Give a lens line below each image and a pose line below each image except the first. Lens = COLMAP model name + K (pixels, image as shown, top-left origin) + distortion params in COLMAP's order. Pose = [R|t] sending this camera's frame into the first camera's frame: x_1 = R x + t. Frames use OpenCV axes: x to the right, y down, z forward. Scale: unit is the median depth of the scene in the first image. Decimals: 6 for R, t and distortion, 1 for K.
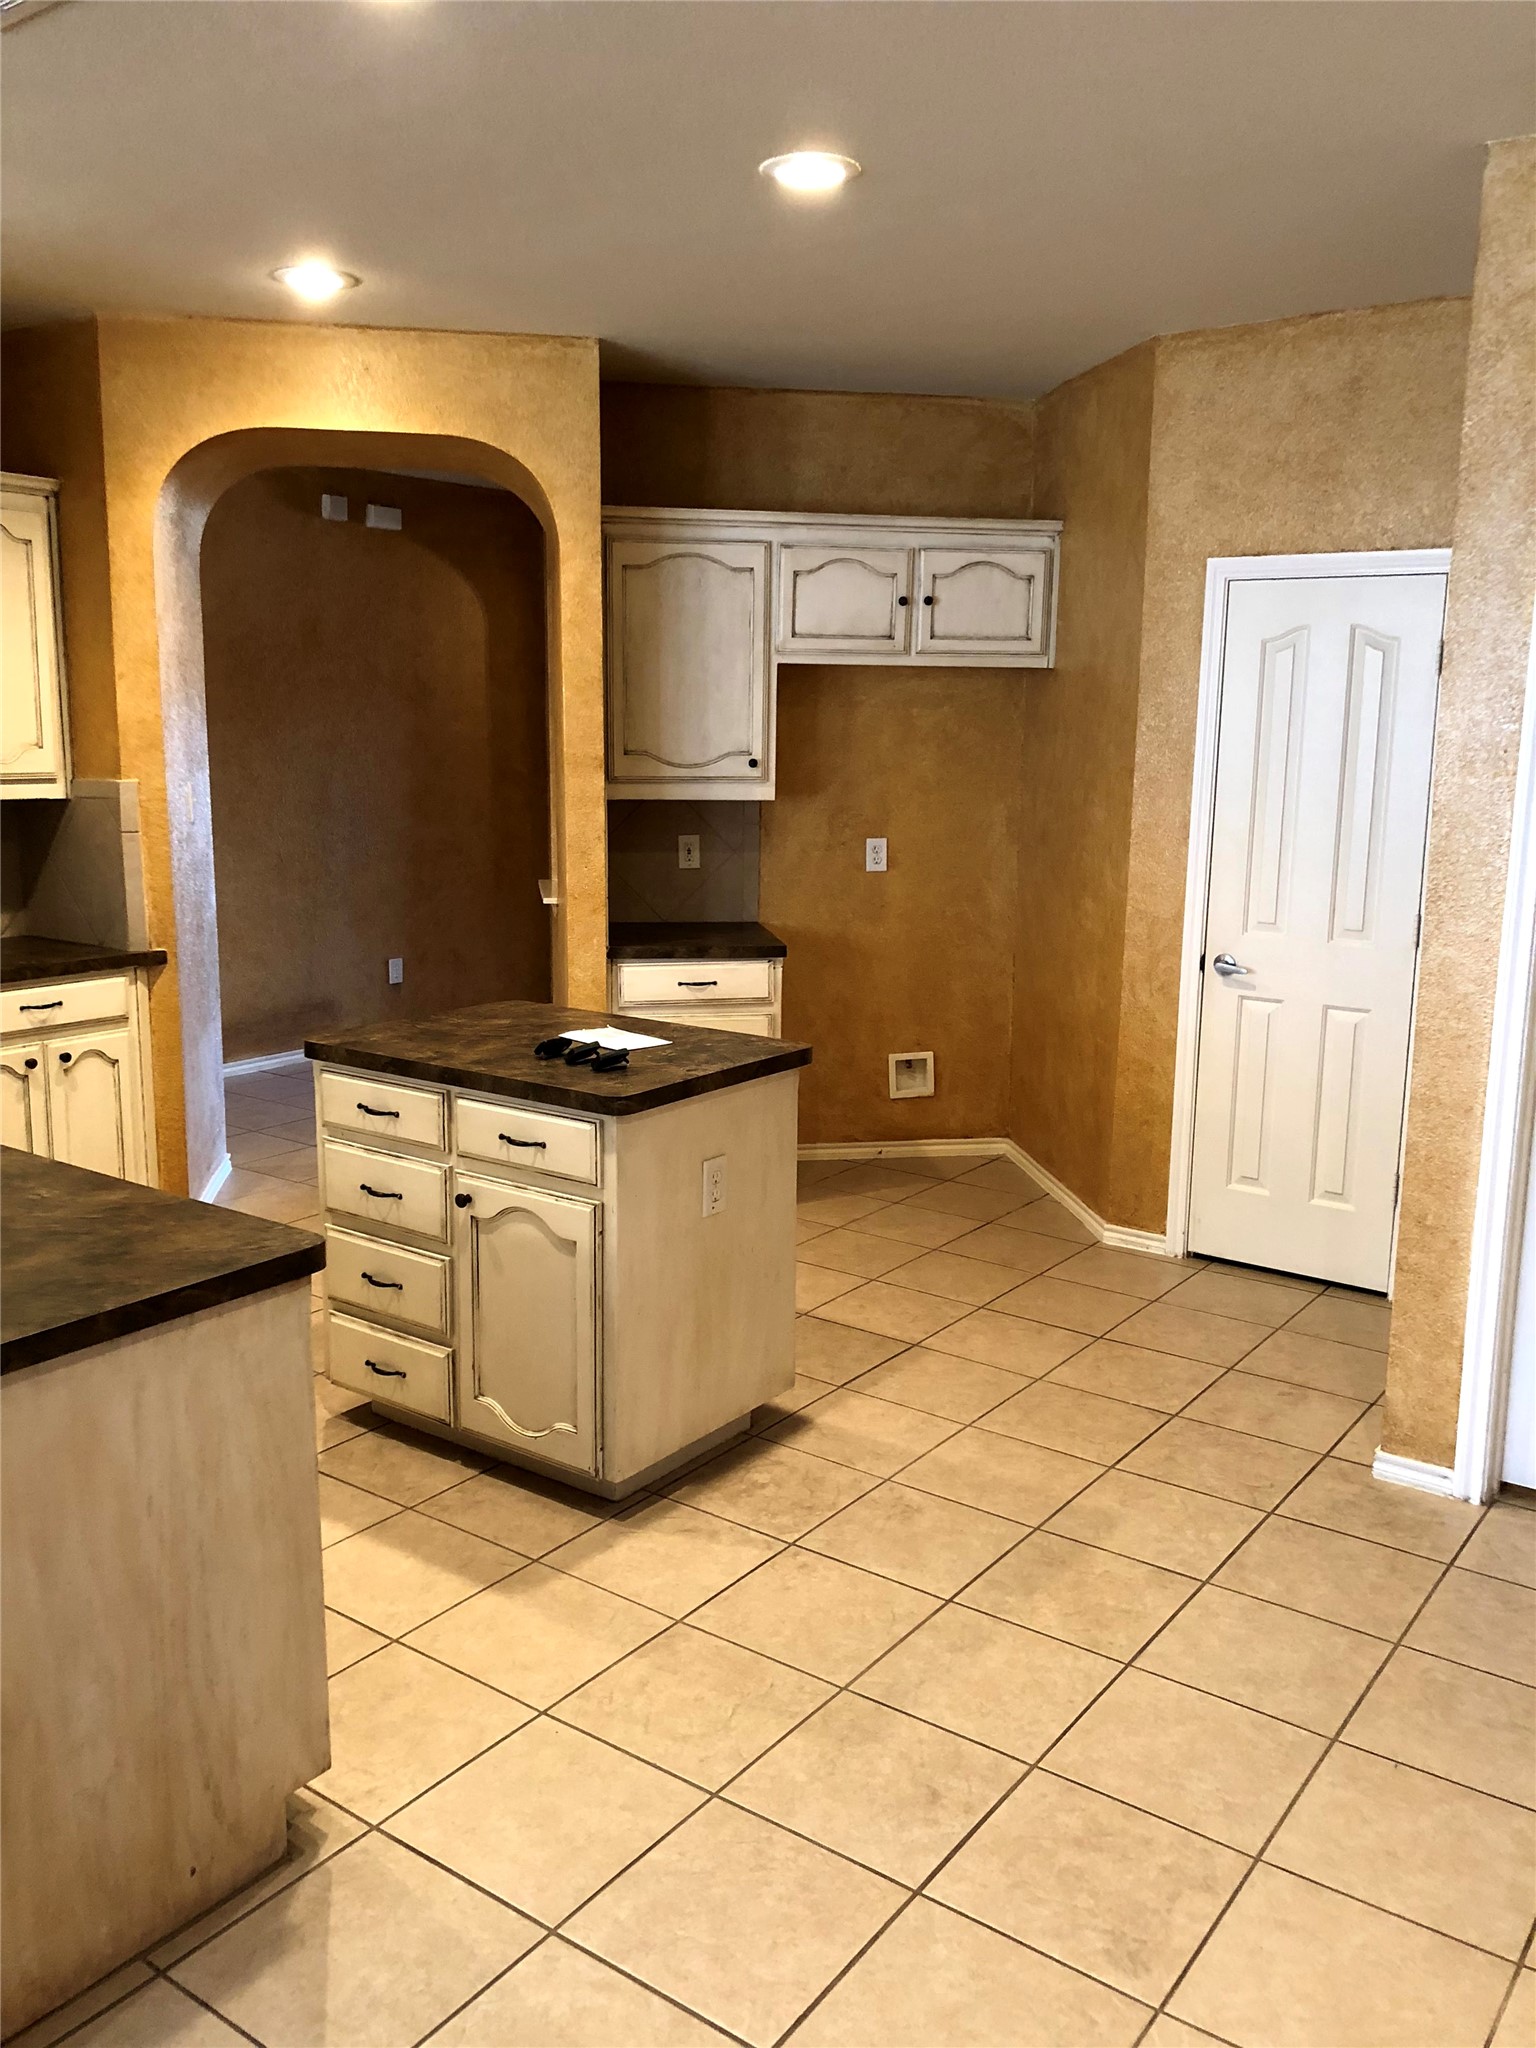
lens RADIAL K [[1668.7, 0, 771.9], [0, 1668.7, 1028.5], [0, 0, 1]] dist [0.041498, -0.059555]
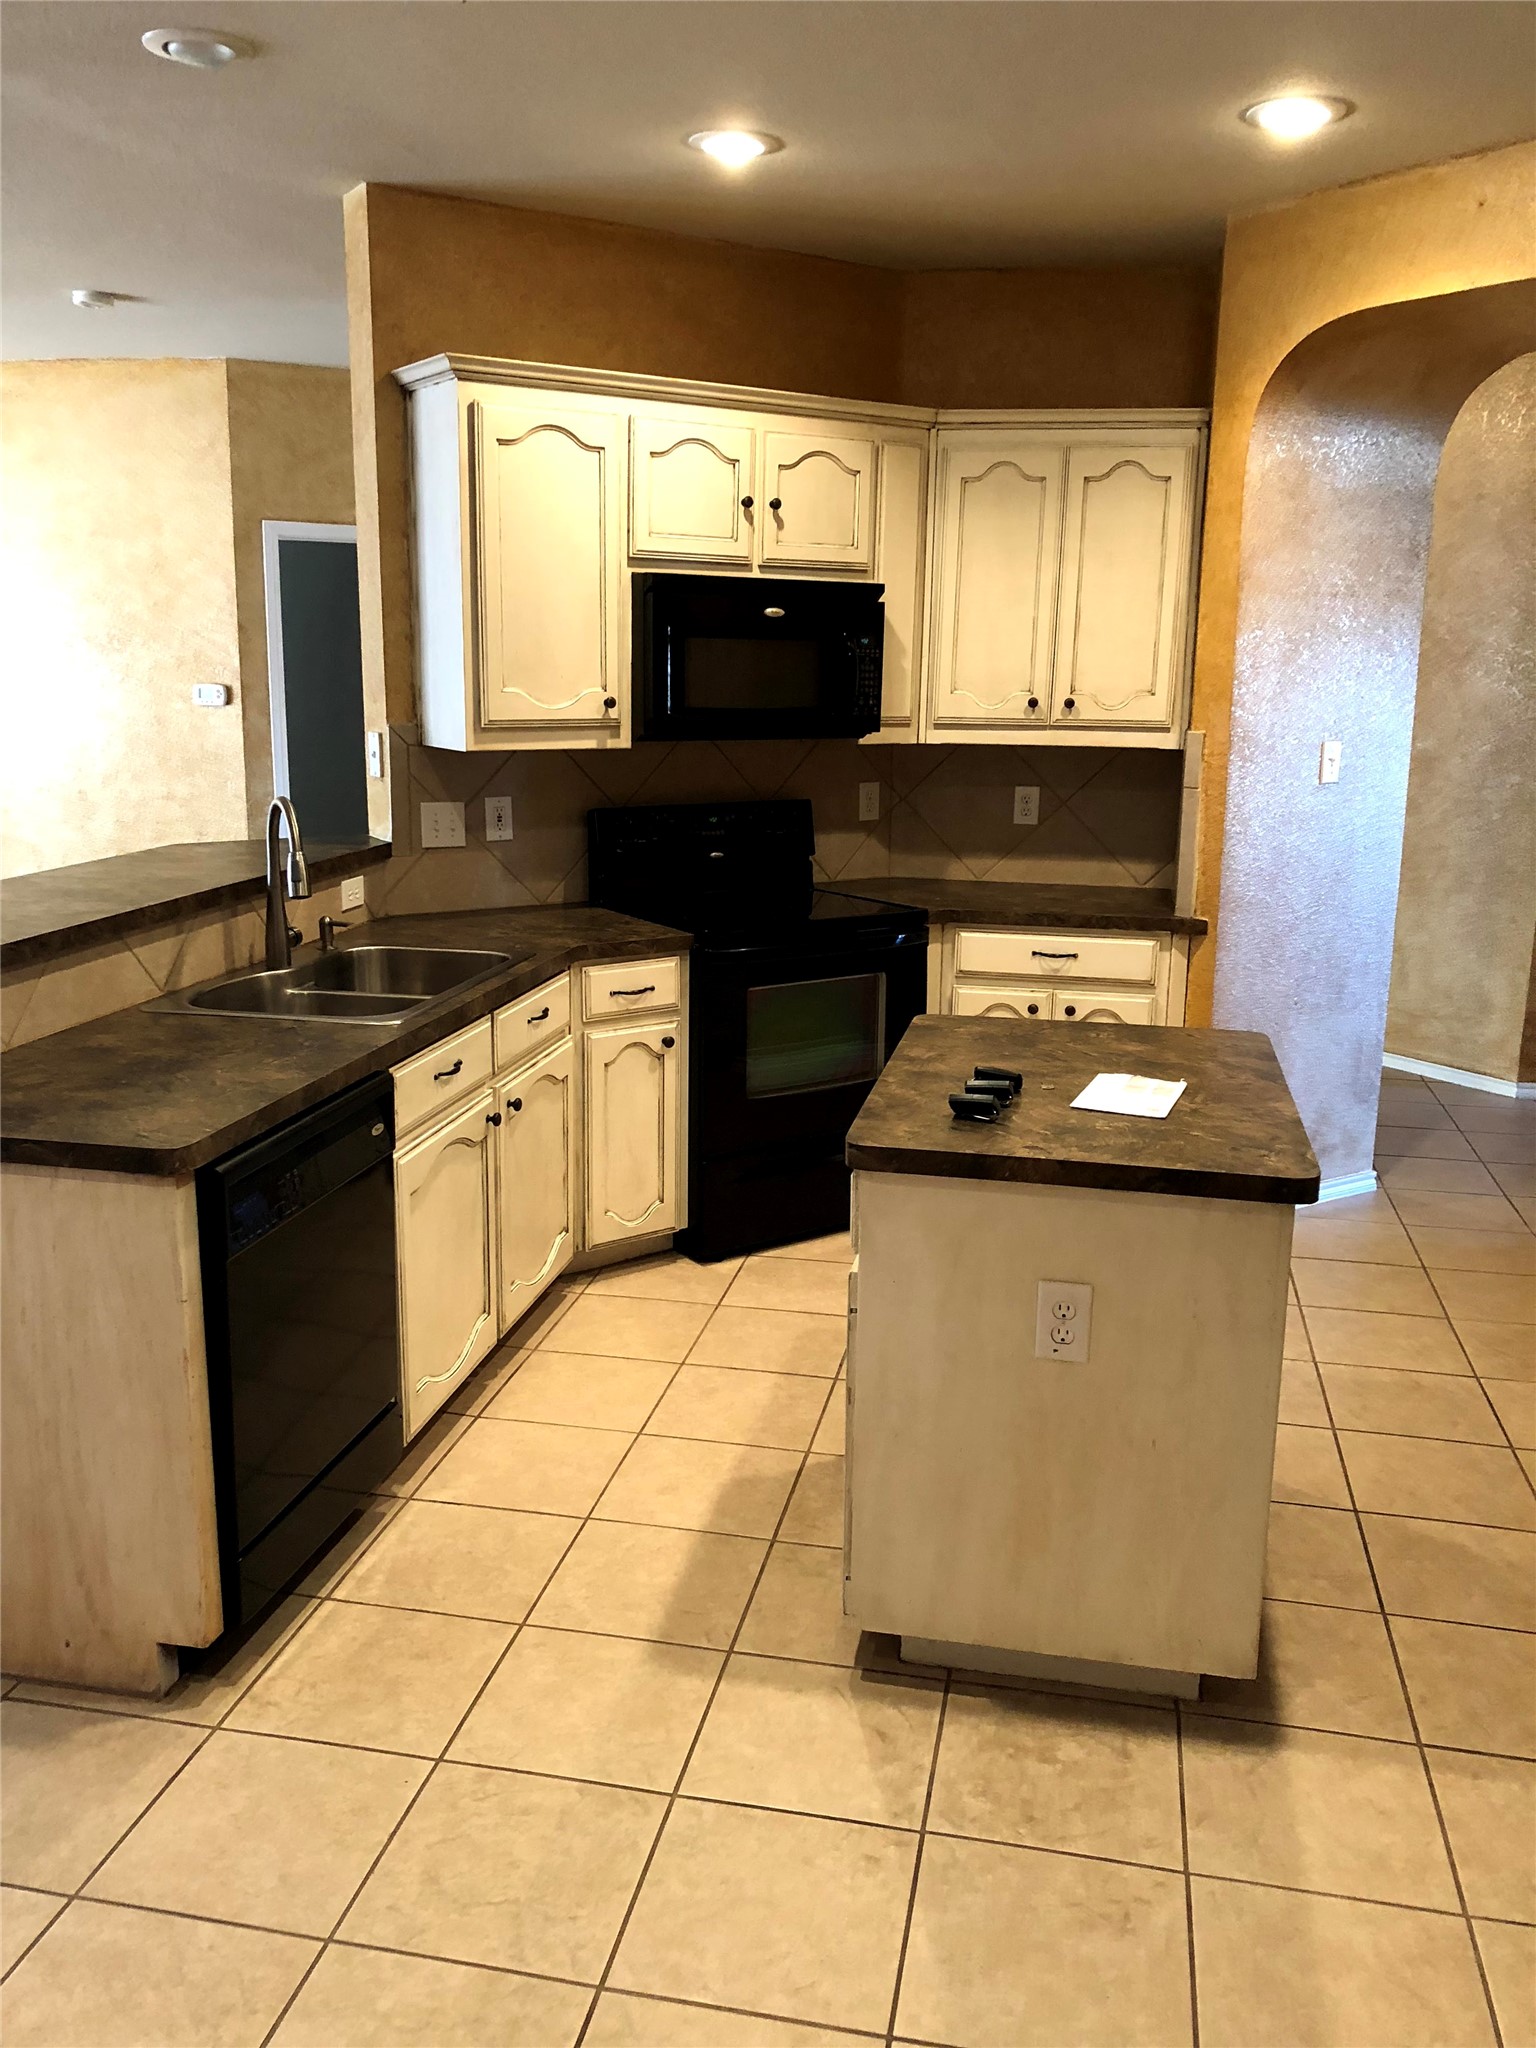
lens RADIAL K [[1668.7, 0, 772.1], [0, 1668.7, 1020.8], [0, 0, 1]] dist [0.041498, -0.059555]
pose [[0.415195, 0.192718, -0.889086, 0.496140], [-0.178855, 0.975523, 0.127930, -0.093135], [0.891978, 0.105901, 0.439500, 0.544964]]
